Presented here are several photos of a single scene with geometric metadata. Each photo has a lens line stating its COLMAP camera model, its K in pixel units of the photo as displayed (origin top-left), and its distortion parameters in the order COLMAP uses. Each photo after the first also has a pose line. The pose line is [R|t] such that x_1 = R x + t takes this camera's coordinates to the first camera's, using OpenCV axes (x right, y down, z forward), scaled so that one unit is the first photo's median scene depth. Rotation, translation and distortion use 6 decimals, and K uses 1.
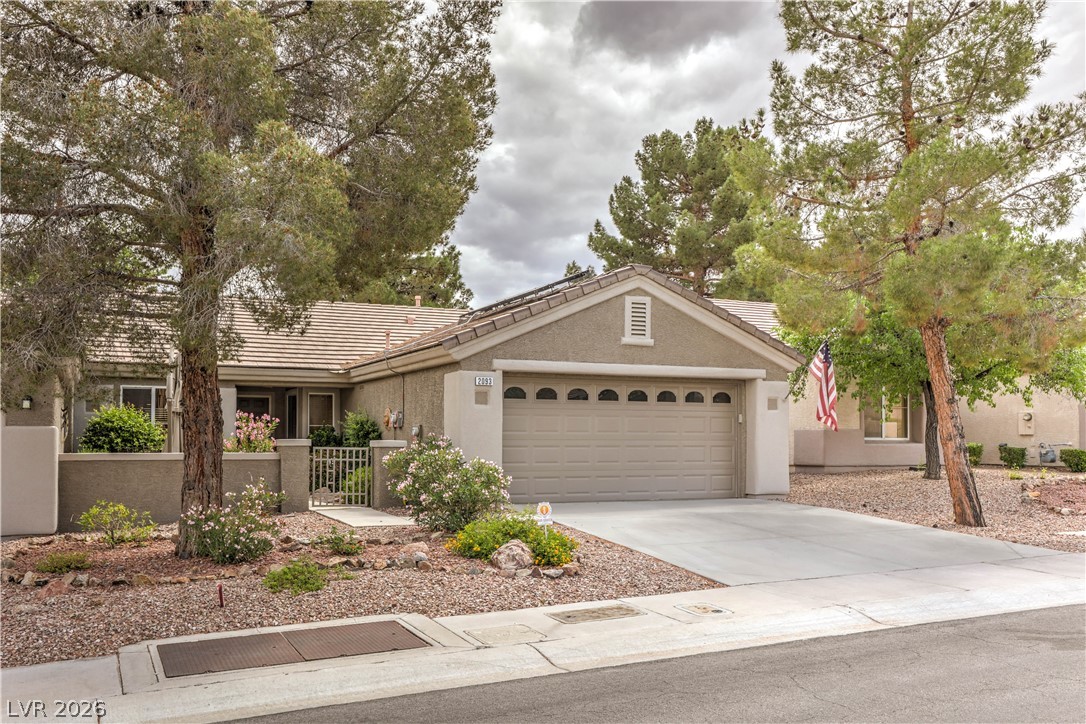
lens RADIAL K [[989.0, 0, 544.4], [0, 989.0, 365.0], [0, 0, 1]] dist [0.012158, 0.000000]
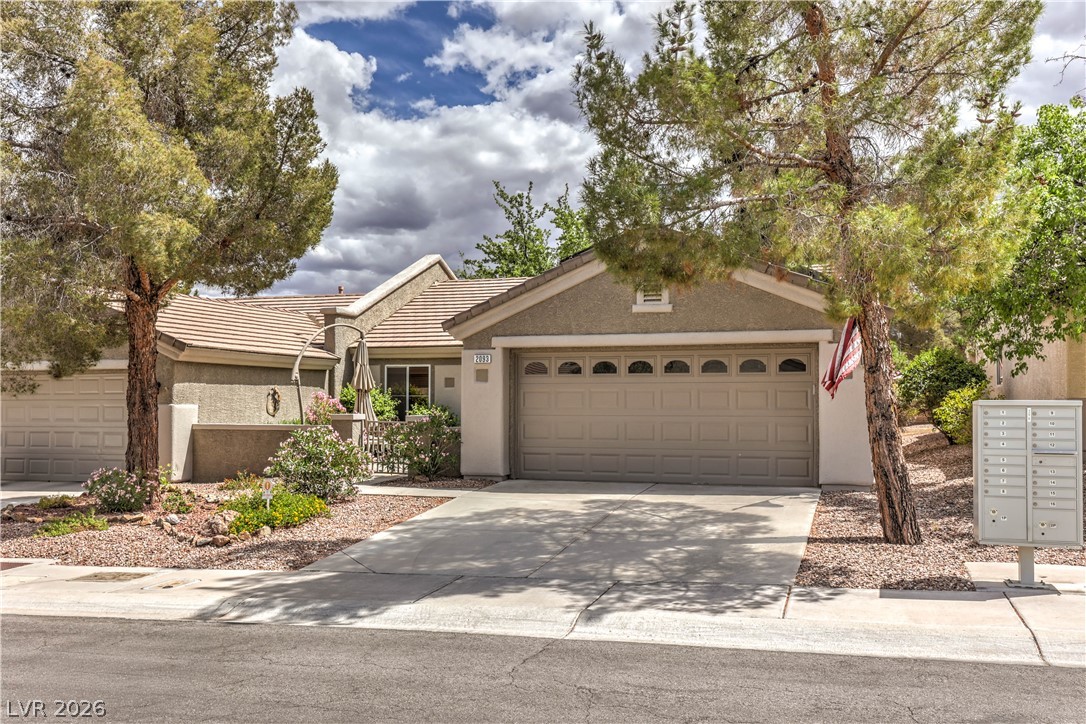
lens RADIAL K [[989.0, 0, 542.4], [0, 989.0, 361.5], [0, 0, 1]] dist [0.012158, 0.000000]
pose [[0.754566, -0.026058, -0.655707, 0.616359], [0.051438, 0.998486, 0.019513, 0.001873], [0.654206, -0.048452, 0.754763, 0.240561]]
